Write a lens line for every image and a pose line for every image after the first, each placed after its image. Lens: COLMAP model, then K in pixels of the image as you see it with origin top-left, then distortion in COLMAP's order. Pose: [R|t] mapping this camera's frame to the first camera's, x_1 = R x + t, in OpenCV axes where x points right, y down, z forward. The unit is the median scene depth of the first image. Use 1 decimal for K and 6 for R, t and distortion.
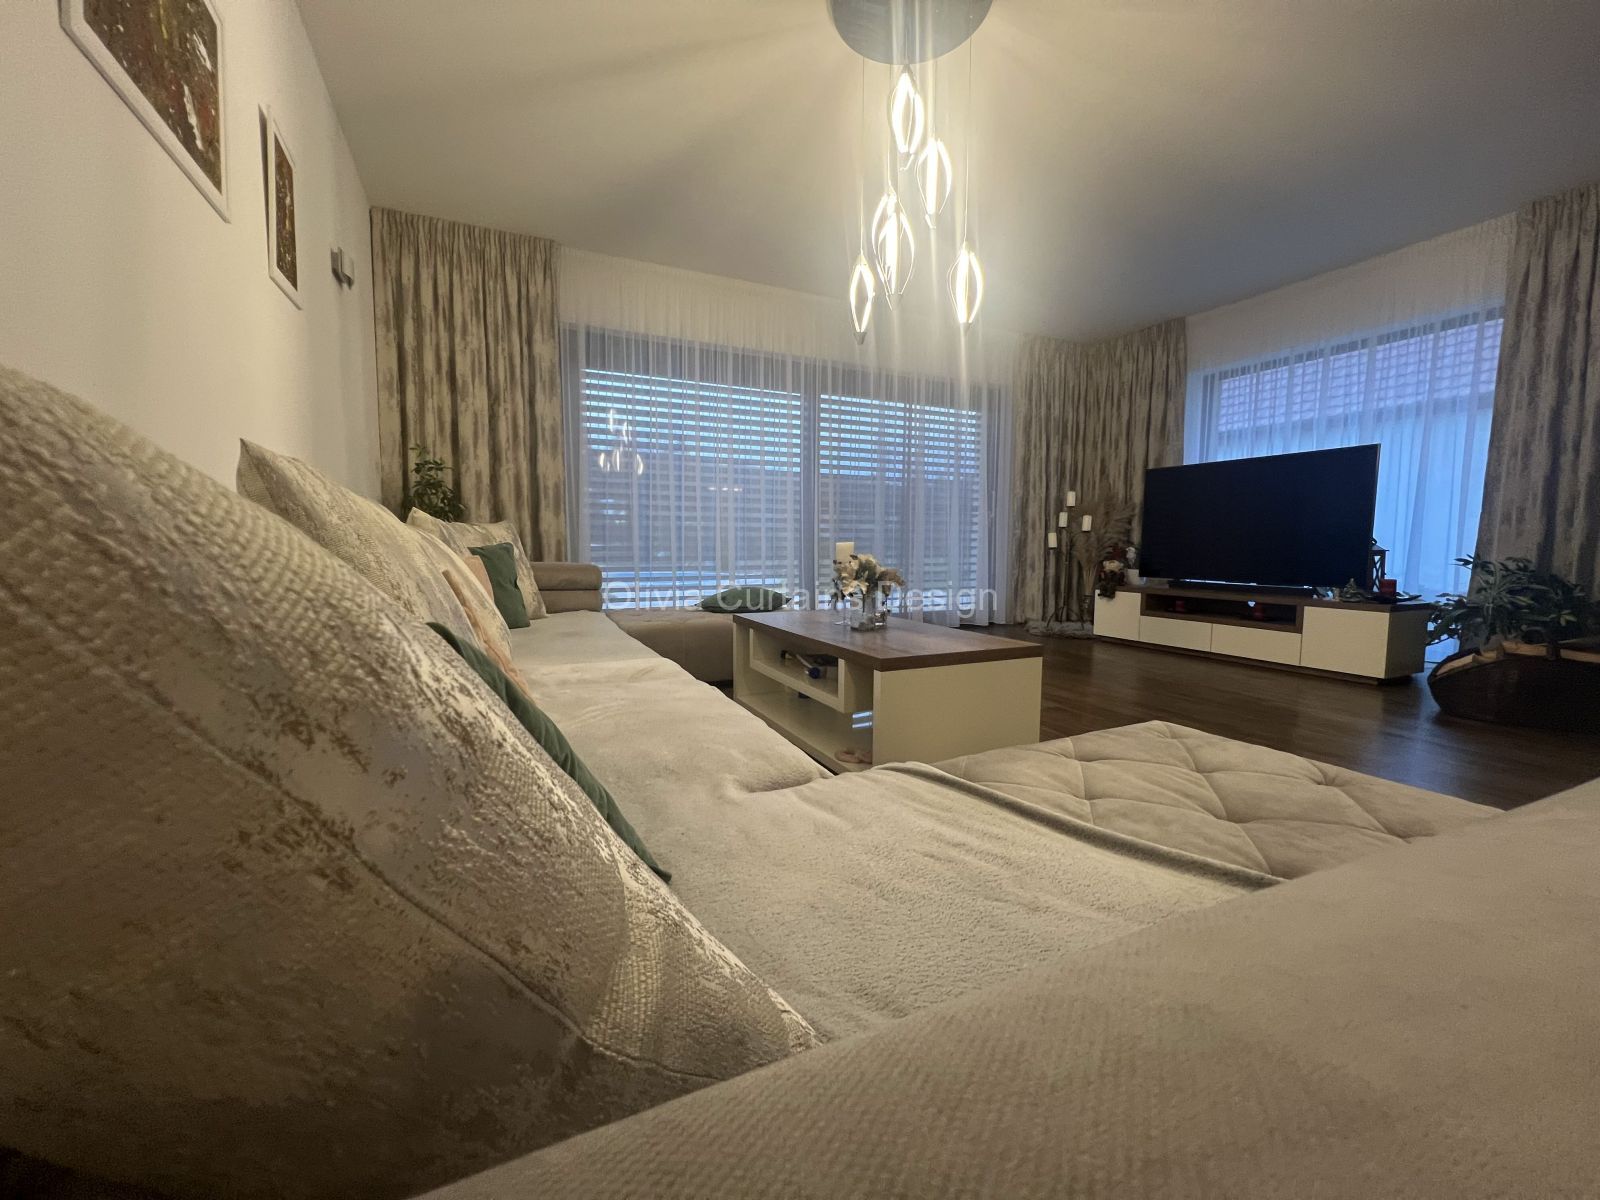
lens RADIAL K [[643.5, 0, 800.0], [0, 643.5, 600.0], [0, 0, 1]] dist [0.000726, 0.000182]
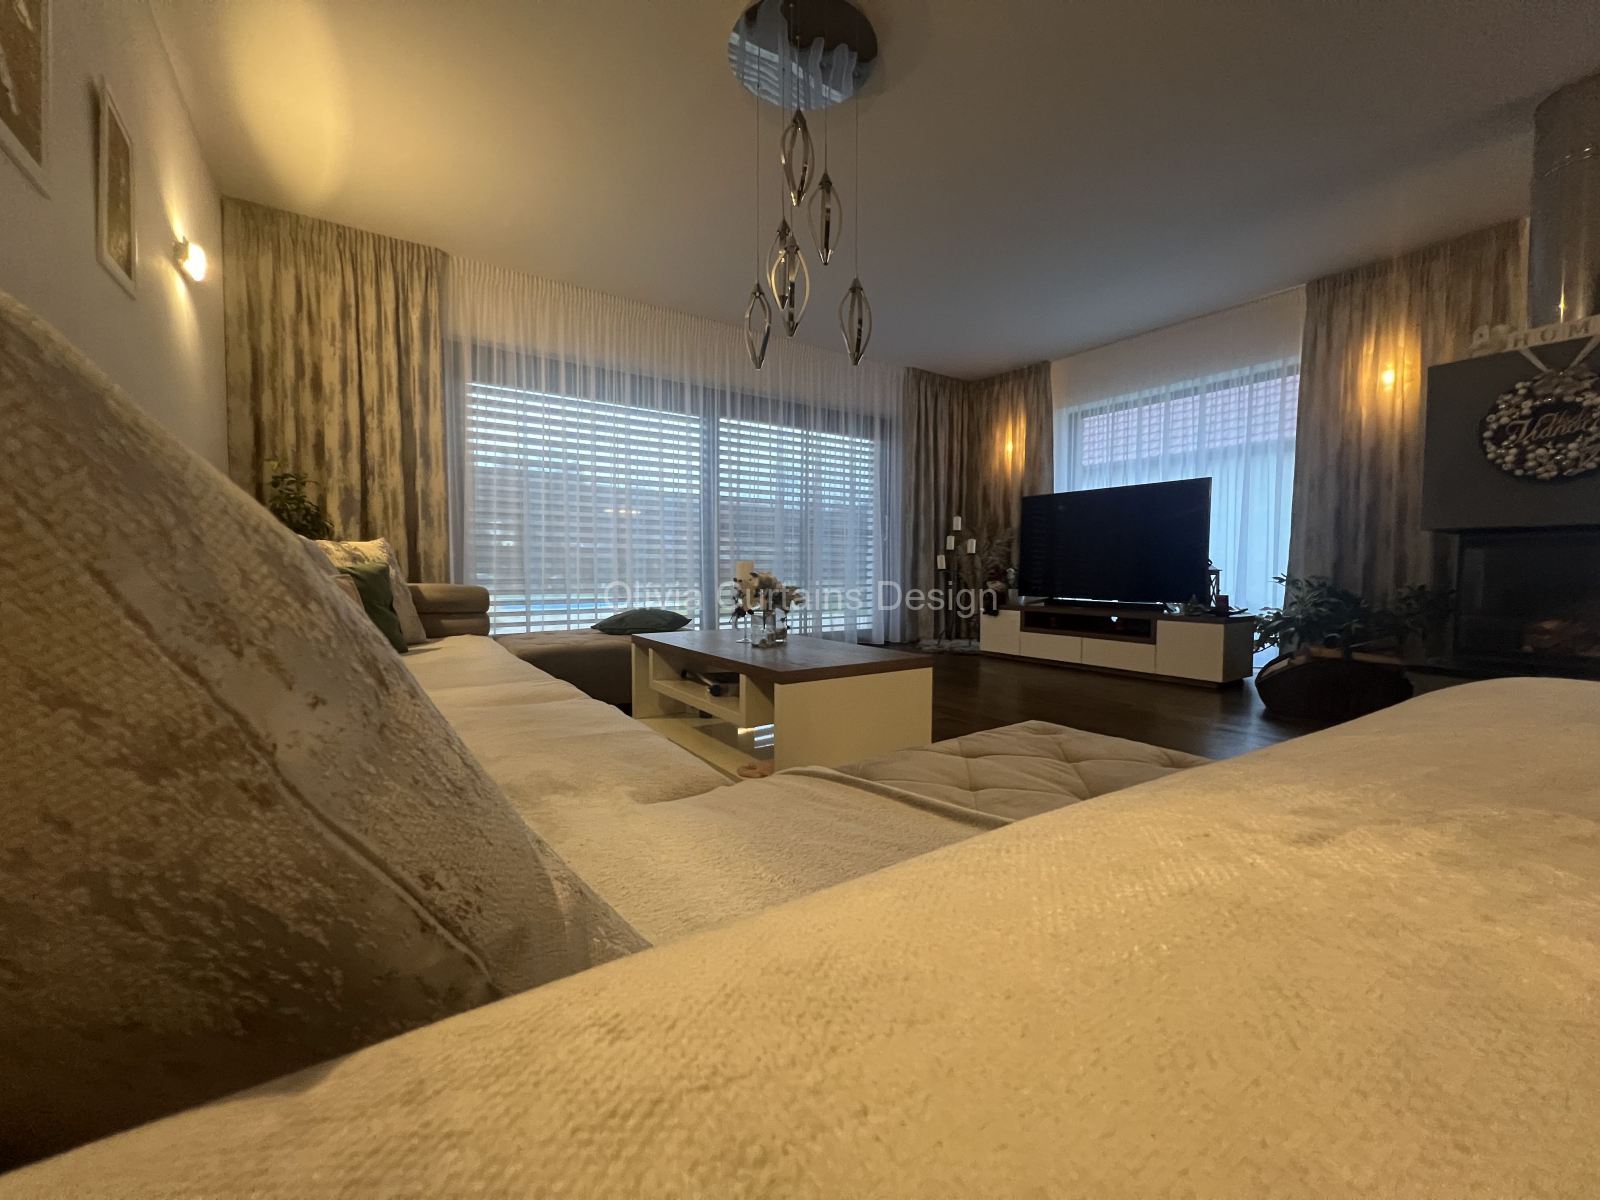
lens RADIAL K [[641.6, 0, 803.3], [0, 641.6, 598.3], [0, 0, 1]] dist [-0.001429, 0.000460]
pose [[0.987322, -0.008084, 0.158522, -0.000189], [0.014352, 0.999158, -0.038431, 0.005133], [-0.158078, 0.040218, 0.986607, -0.005607]]
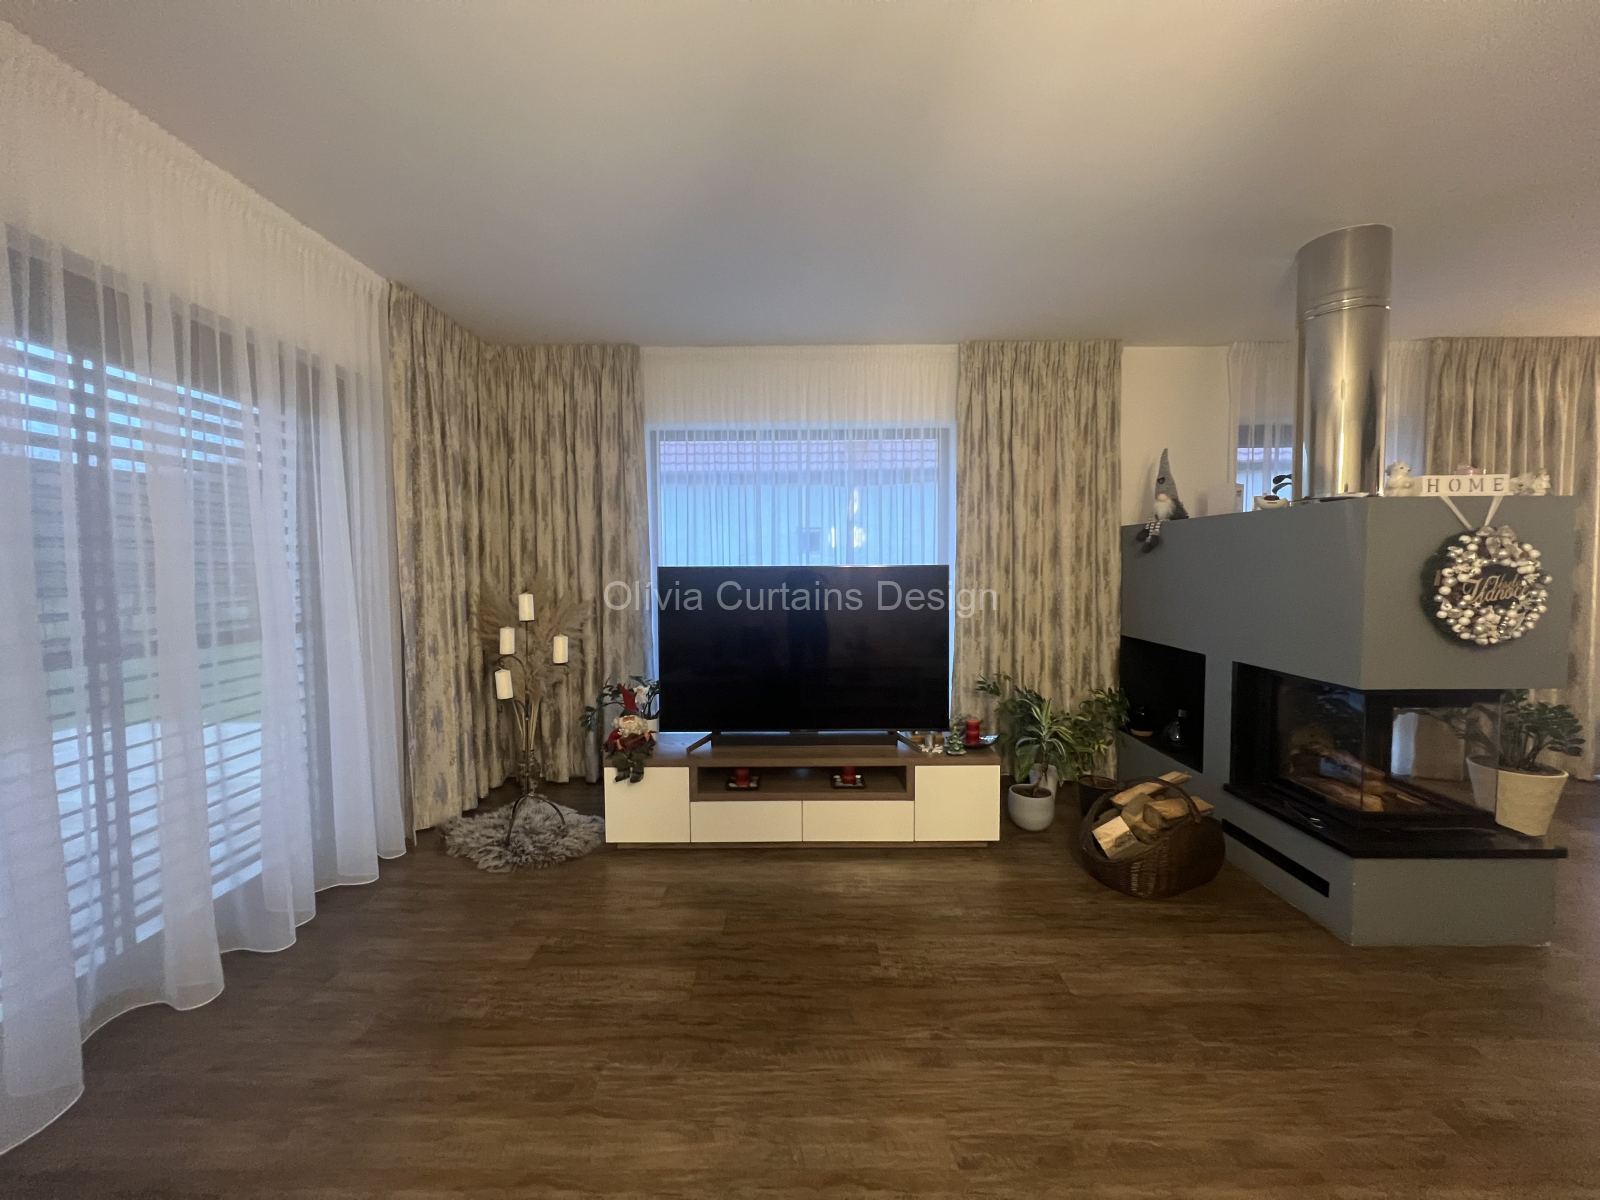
lens RADIAL K [[643.5, 0, 800.0], [0, 643.5, 600.0], [0, 0, 1]] dist [0.000726, 0.000182]
pose [[0.438408, -0.059366, 0.896813, 0.023702], [0.085070, 0.996077, 0.024350, -0.211457], [-0.894741, 0.065616, 0.441739, 0.717567]]
